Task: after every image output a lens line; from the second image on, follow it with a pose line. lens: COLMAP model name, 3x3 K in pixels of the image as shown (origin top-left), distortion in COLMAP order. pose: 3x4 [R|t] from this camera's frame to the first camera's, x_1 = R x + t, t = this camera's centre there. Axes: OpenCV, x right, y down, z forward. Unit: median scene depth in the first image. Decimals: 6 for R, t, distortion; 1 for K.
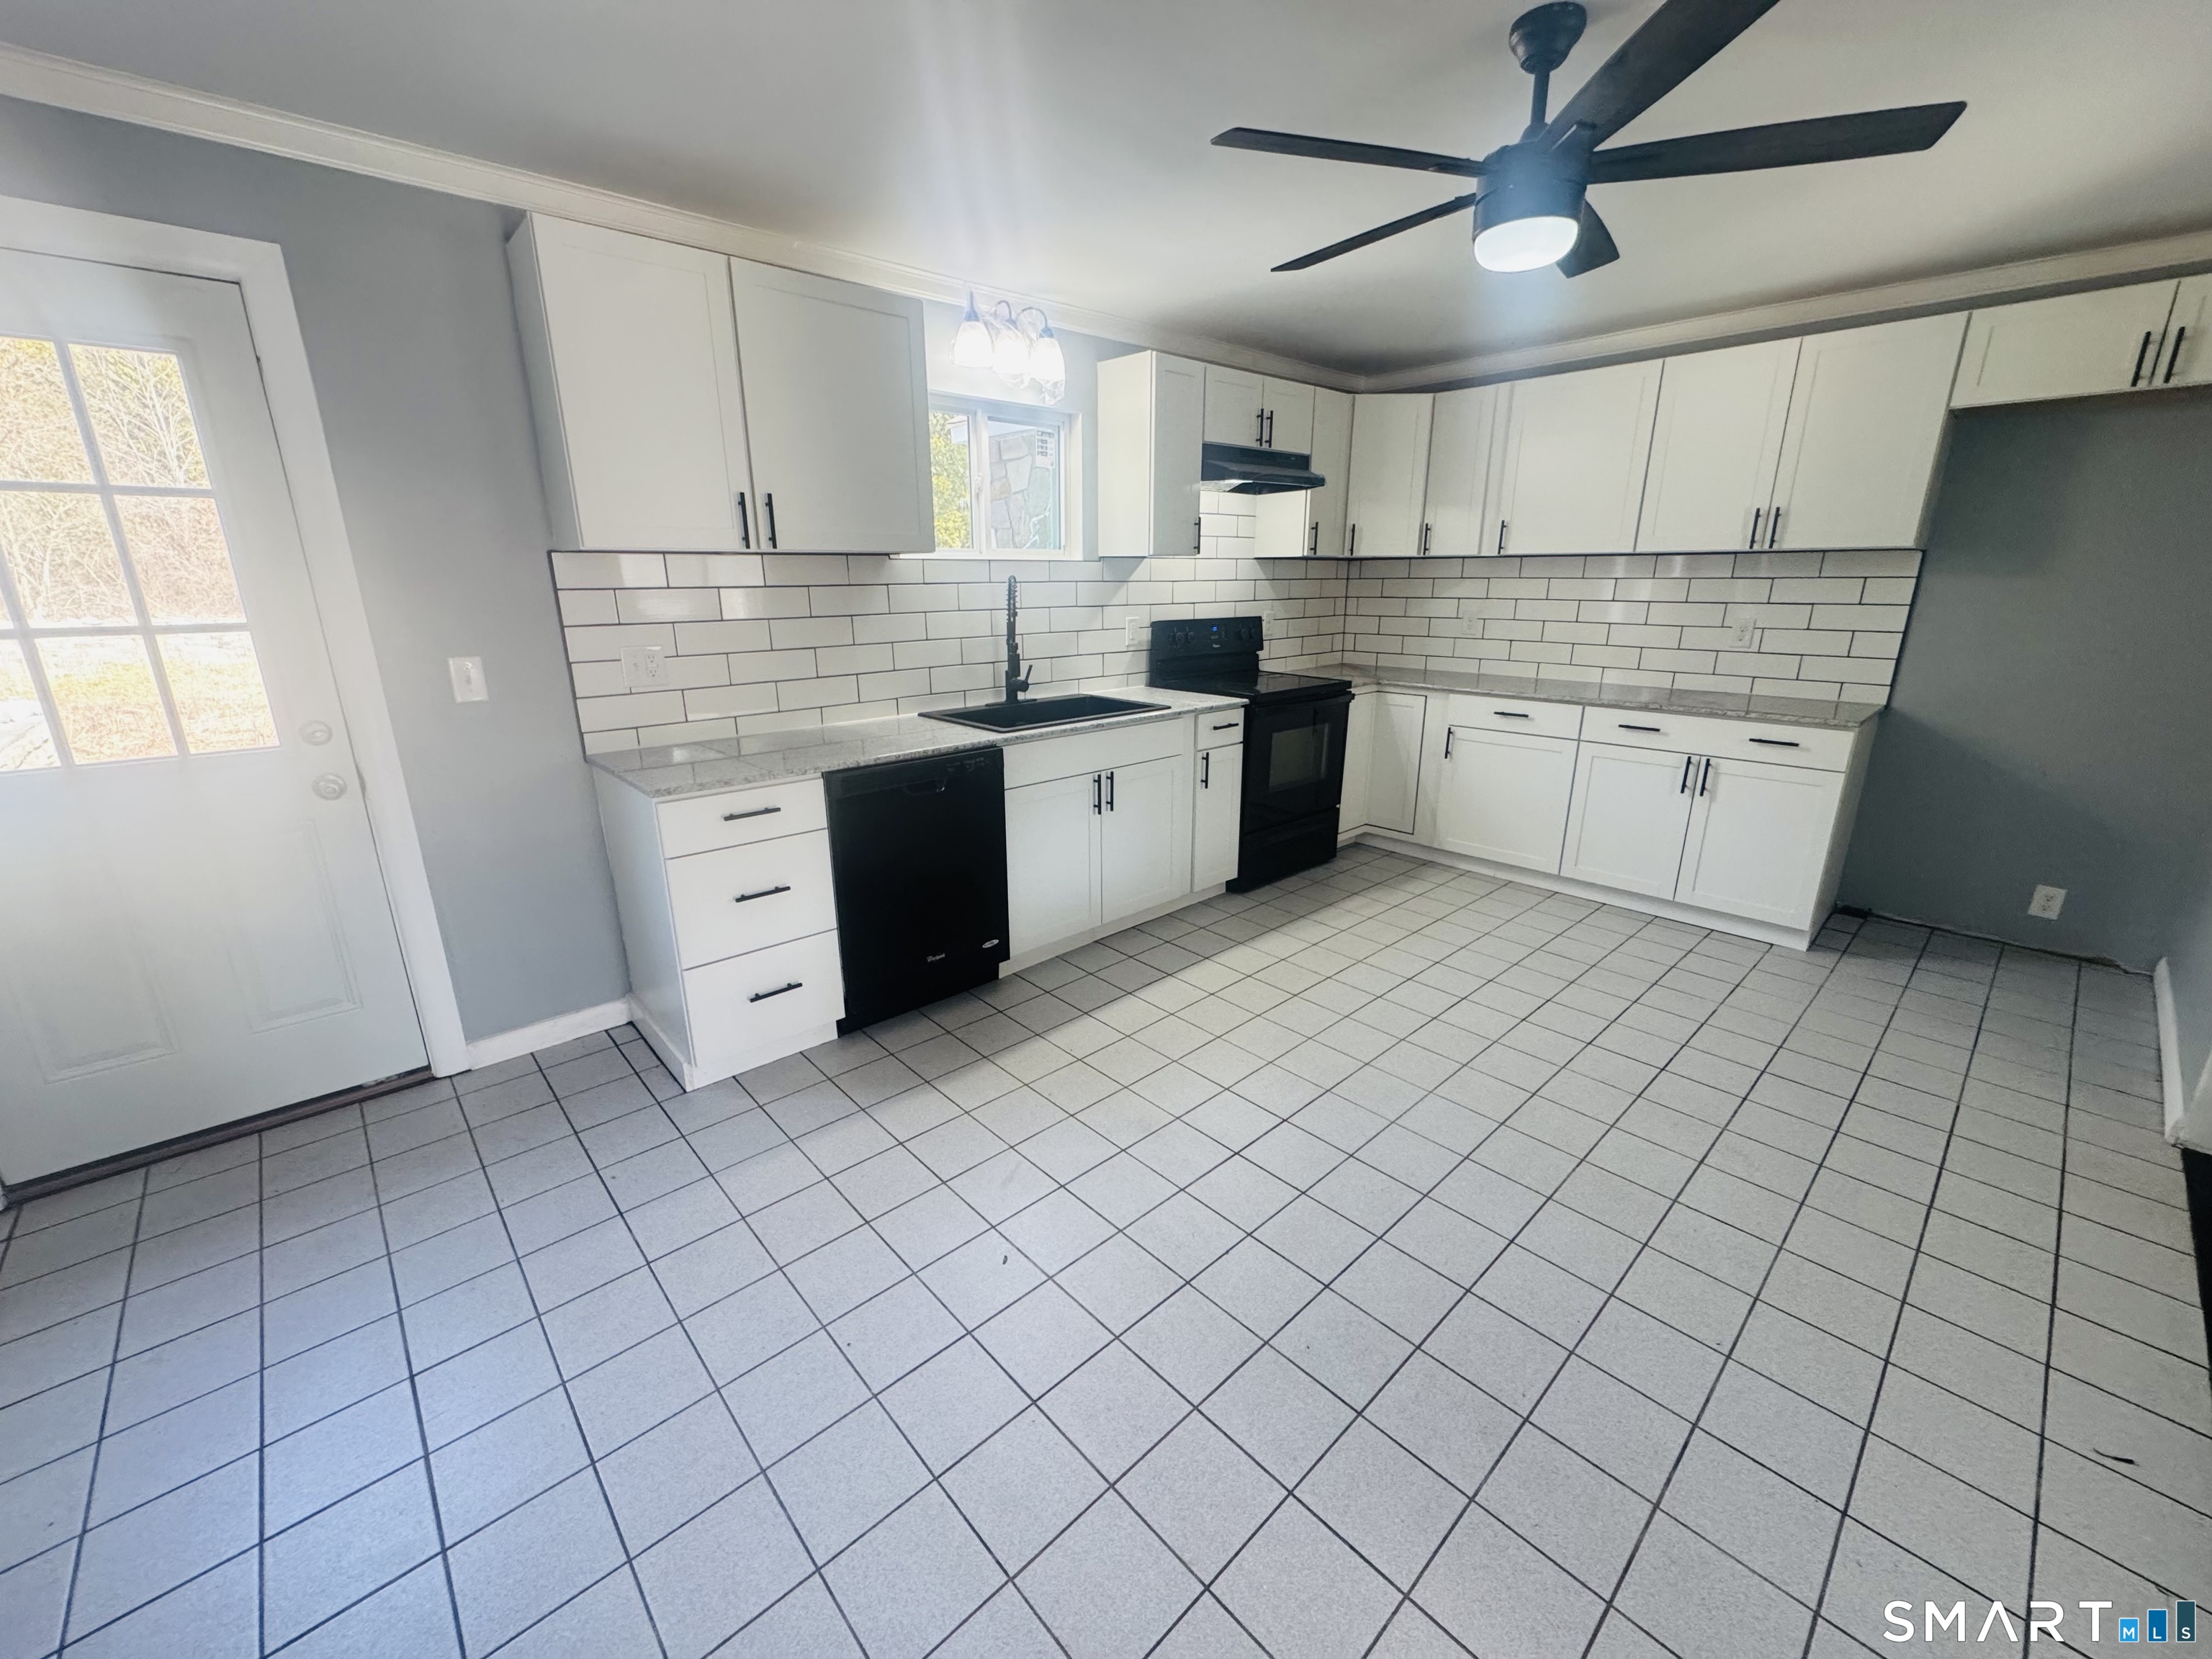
lens RADIAL K [[878.3, 0, 1105.9], [0, 878.3, 830.0], [0, 0, 1]] dist [-0.001240, -0.000158]
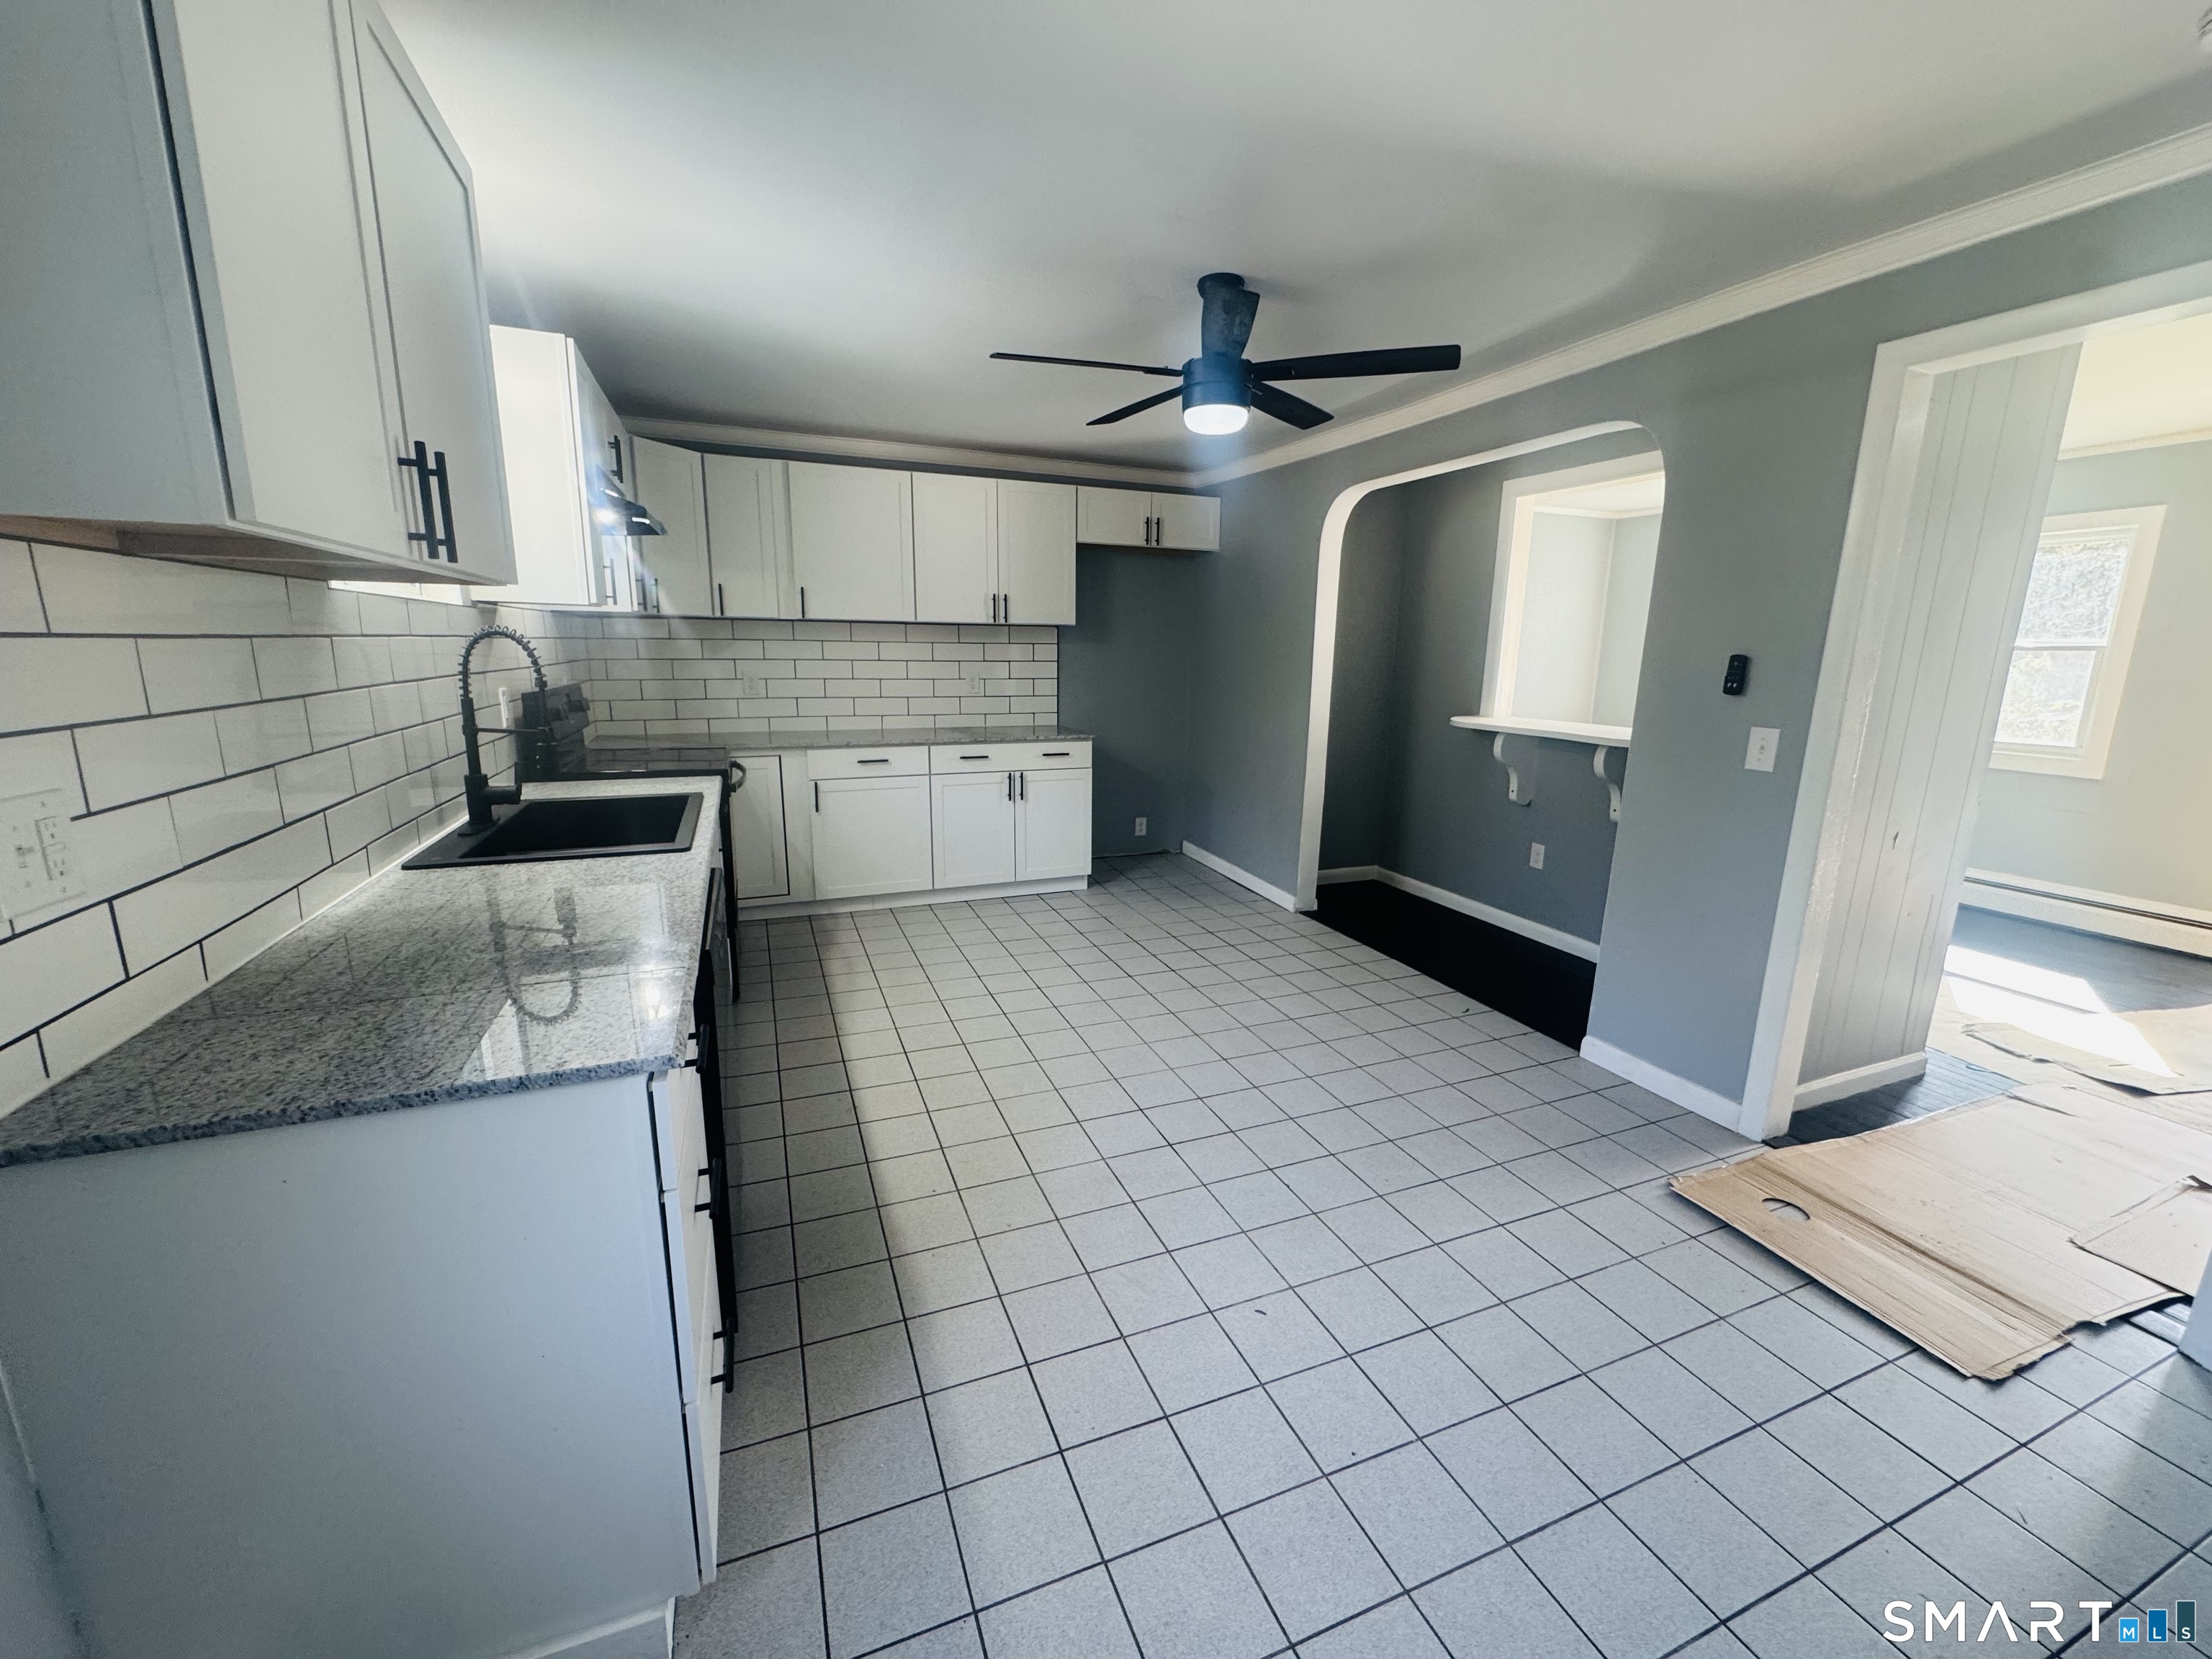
lens RADIAL K [[878.3, 0, 1102.9], [0, 878.3, 828.8], [0, 0, 1]] dist [-0.001240, -0.000158]
pose [[0.353859, -0.181931, 0.917434, -0.532844], [0.246214, 0.964421, 0.096283, -0.095048], [-0.902310, 0.191814, 0.386063, 0.364071]]
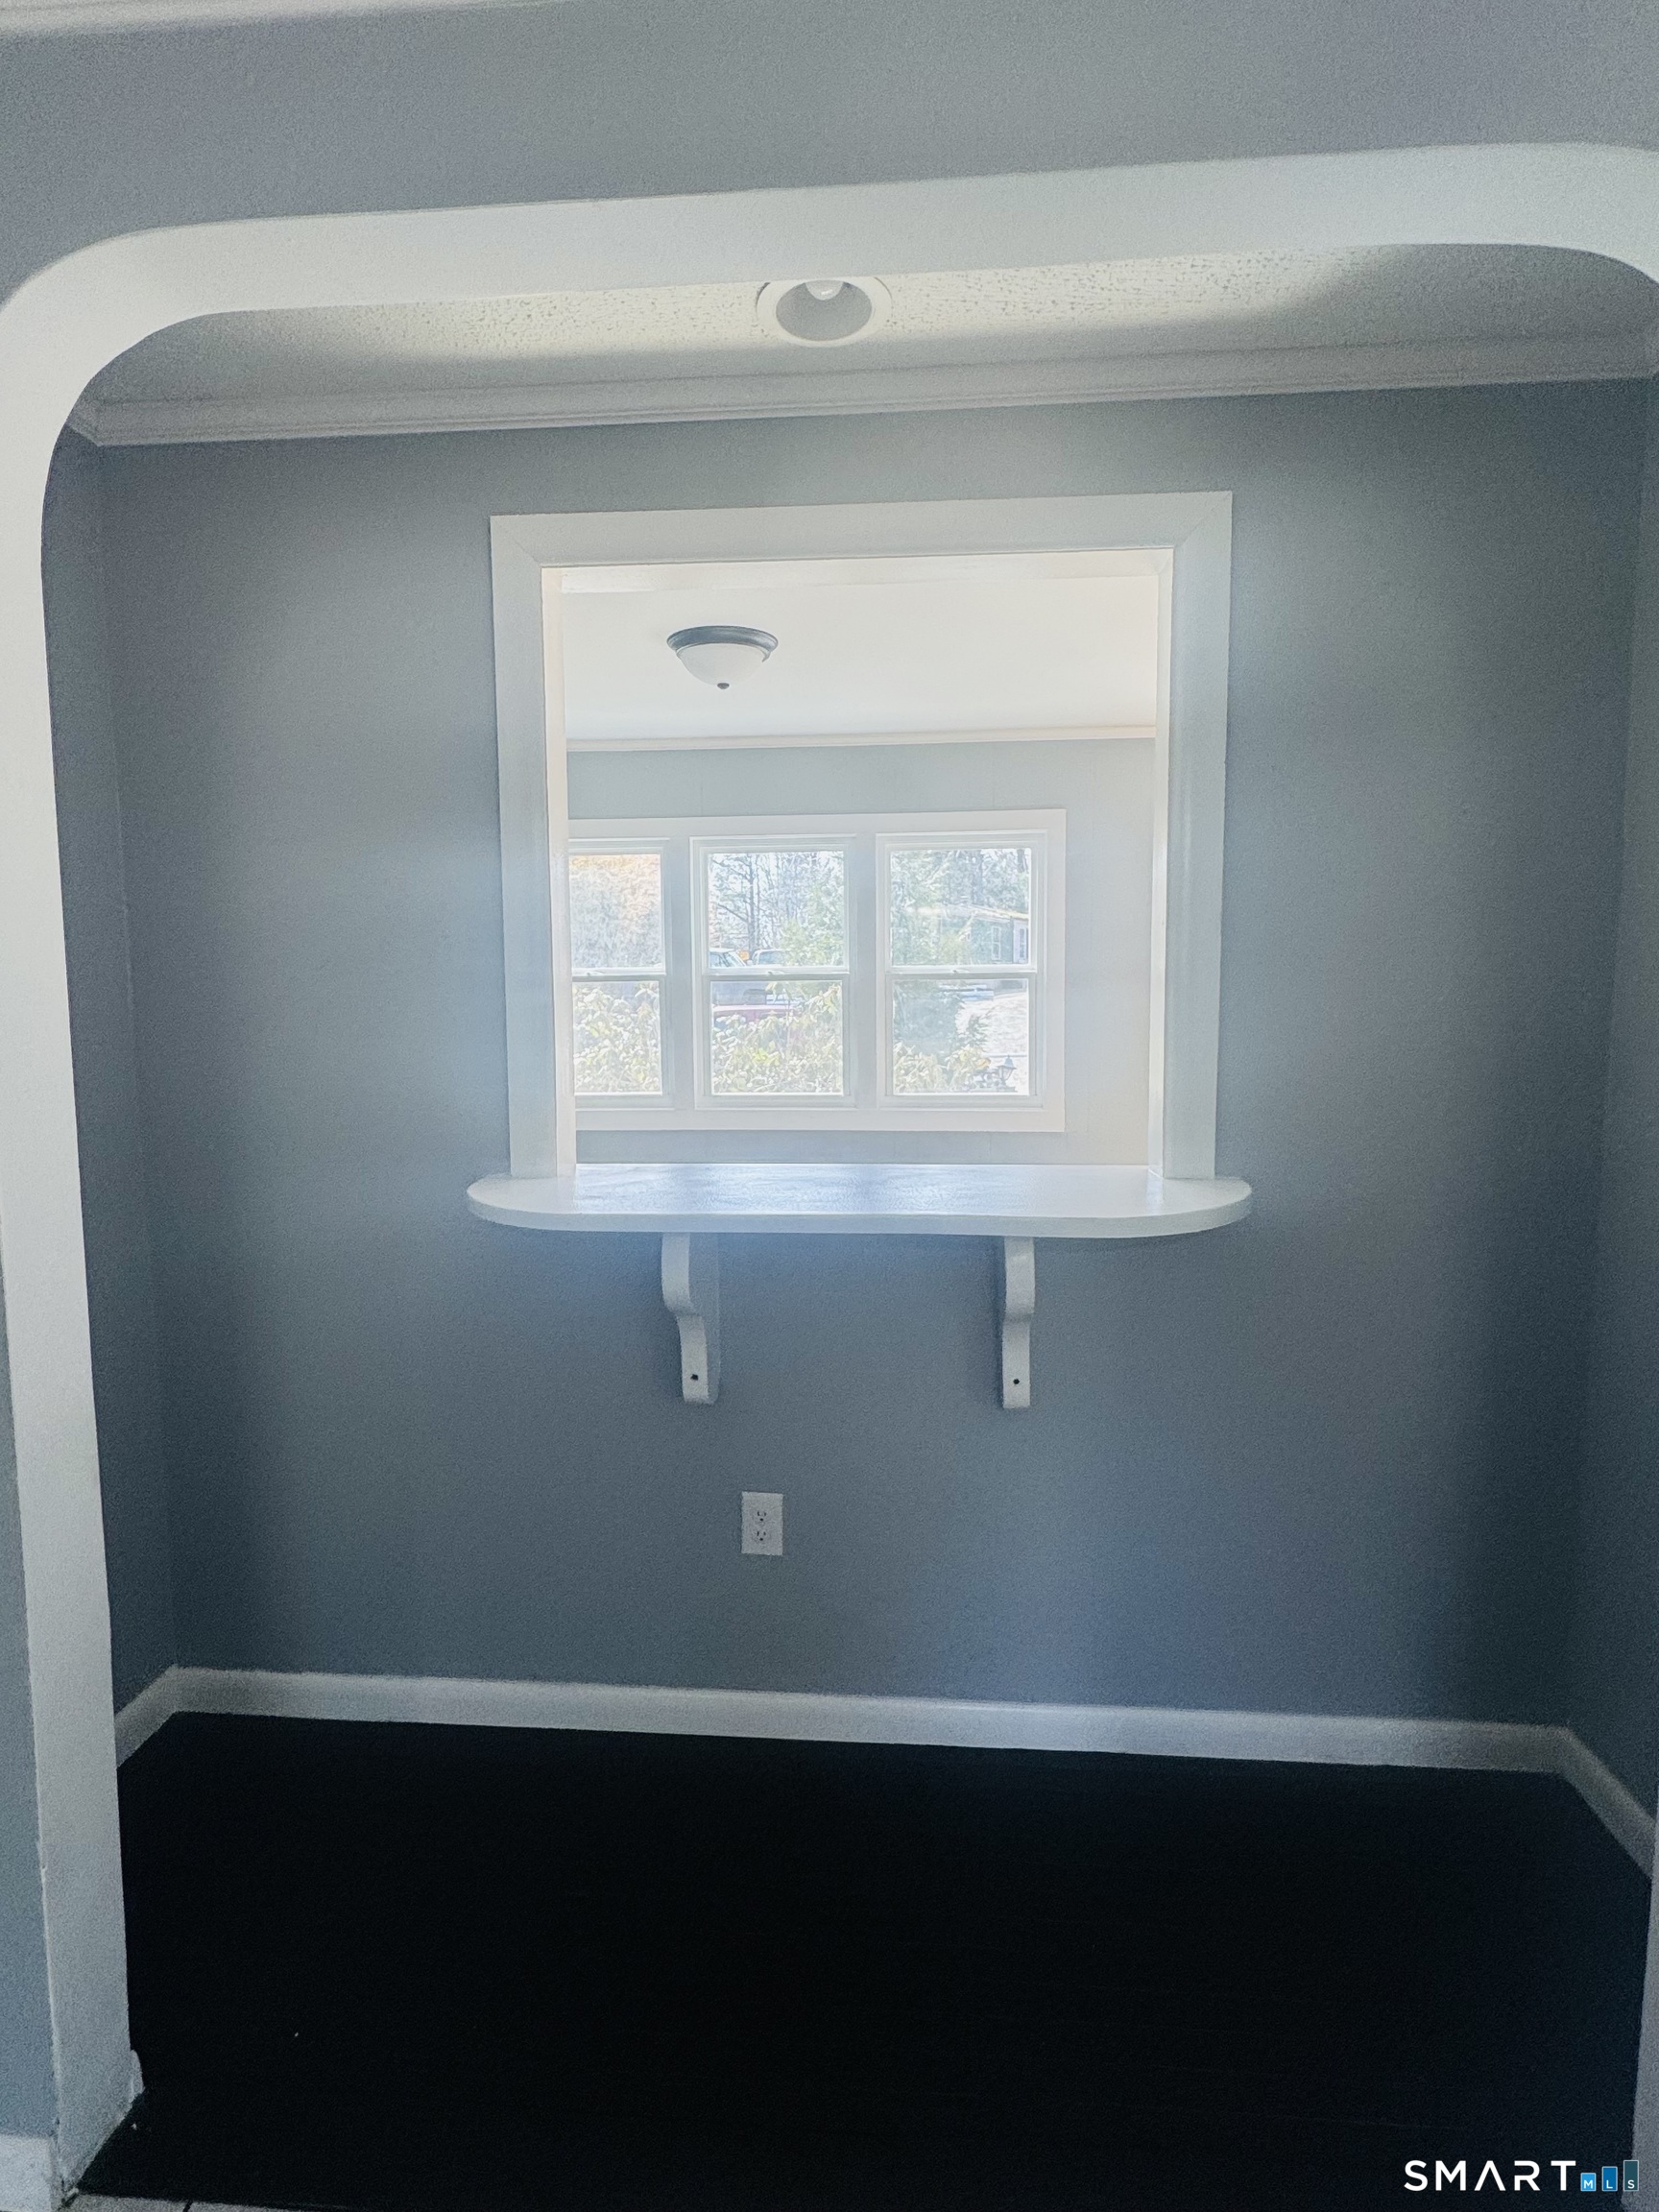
lens RADIAL K [[1142.2, 0, 821.5], [0, 1142.2, 1109.5], [0, 0, 1]] dist [-0.004936, 0.000736]
pose [[-0.685435, -0.070204, 0.724742, 0.364549], [0.204582, 0.936678, 0.284220, -0.155489], [-0.698803, 0.343083, -0.627669, 0.575595]]
